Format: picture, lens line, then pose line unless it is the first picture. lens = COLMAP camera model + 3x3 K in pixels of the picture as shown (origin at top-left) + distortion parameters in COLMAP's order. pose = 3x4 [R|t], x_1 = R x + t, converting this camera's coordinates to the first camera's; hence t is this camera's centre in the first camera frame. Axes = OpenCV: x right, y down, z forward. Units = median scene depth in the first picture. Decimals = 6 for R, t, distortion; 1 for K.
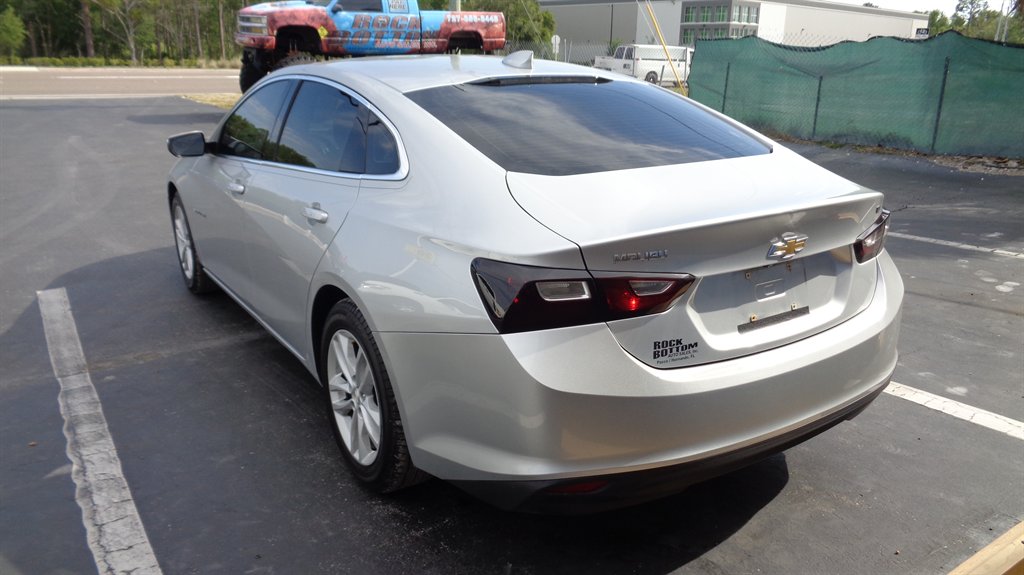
lens RADIAL K [[775.3, 0, 508.3], [0, 775.3, 279.8], [0, 0, 1]] dist [-0.007203, 0.006373]
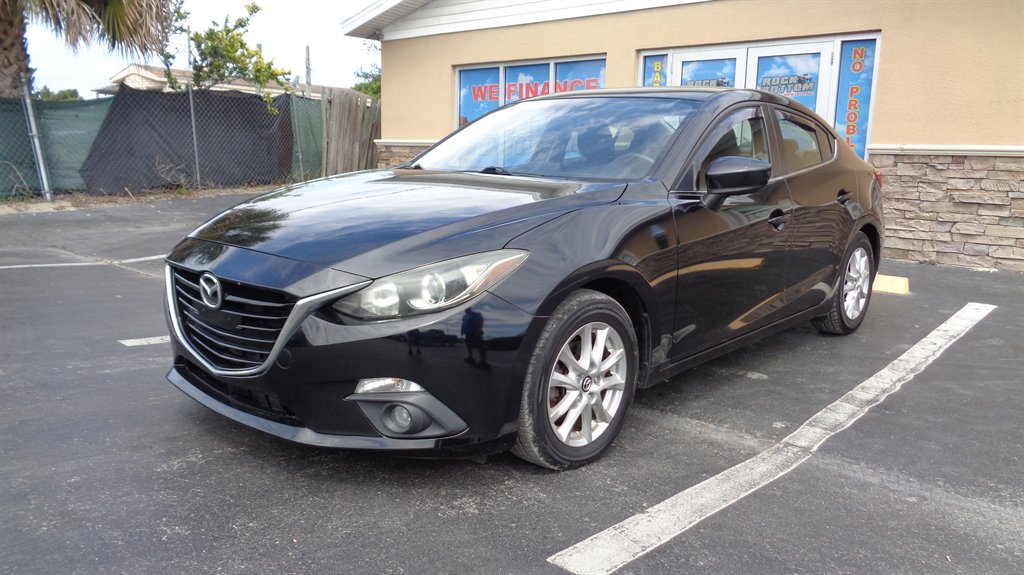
lens RADIAL K [[775.3, 0, 515.8], [0, 775.3, 289.9], [0, 0, 1]] dist [-0.007203, 0.006373]
pose [[-0.257458, -0.184670, 0.948479, -1.003556], [0.242378, 0.937846, 0.248391, -0.246072], [-0.935397, 0.293841, -0.196696, 1.138614]]
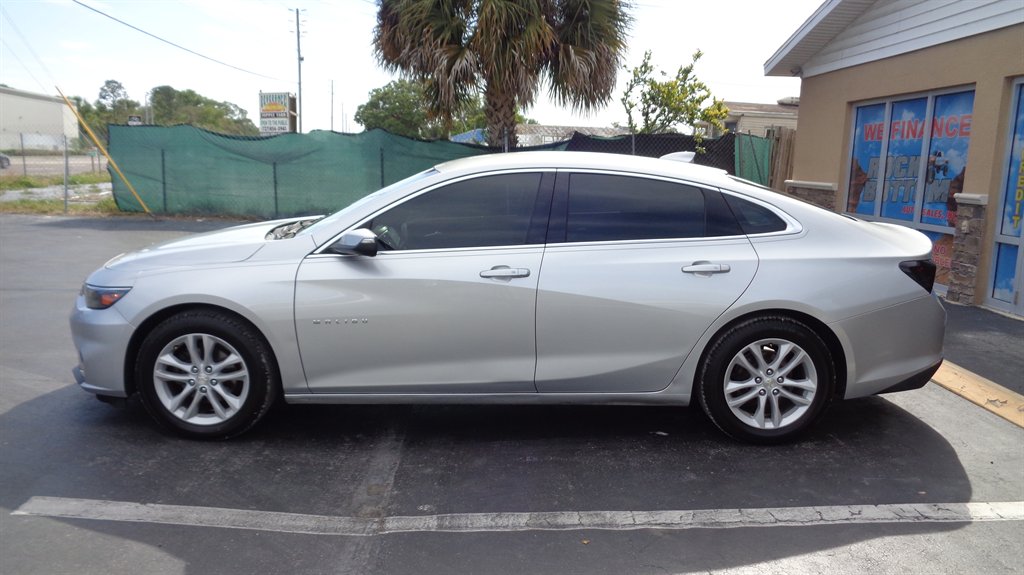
lens RADIAL K [[775.3, 0, 514.4], [0, 775.3, 288.2], [0, 0, 1]] dist [-0.007203, 0.006373]
pose [[0.527431, -0.137717, 0.838362, -0.945956], [0.214099, 0.976474, 0.025710, -0.095682], [-0.822179, 0.165932, 0.544508, 0.321515]]
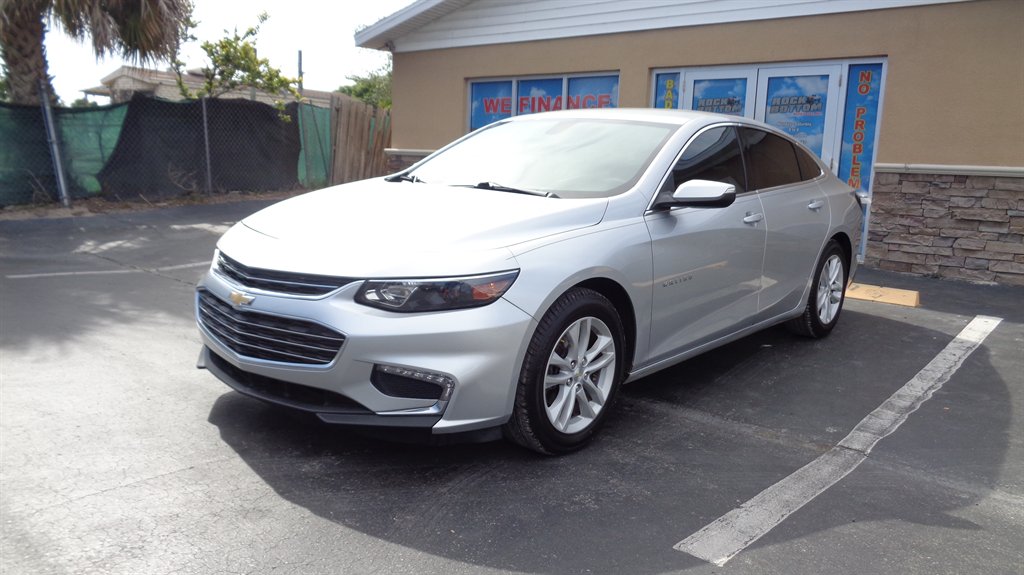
lens RADIAL K [[775.3, 0, 516.4], [0, 775.3, 289.5], [0, 0, 1]] dist [-0.007203, 0.006373]
pose [[-0.284010, -0.181910, 0.941407, -1.035637], [0.228922, 0.940578, 0.250813, -0.297554], [-0.931092, 0.286742, -0.225491, 1.241450]]
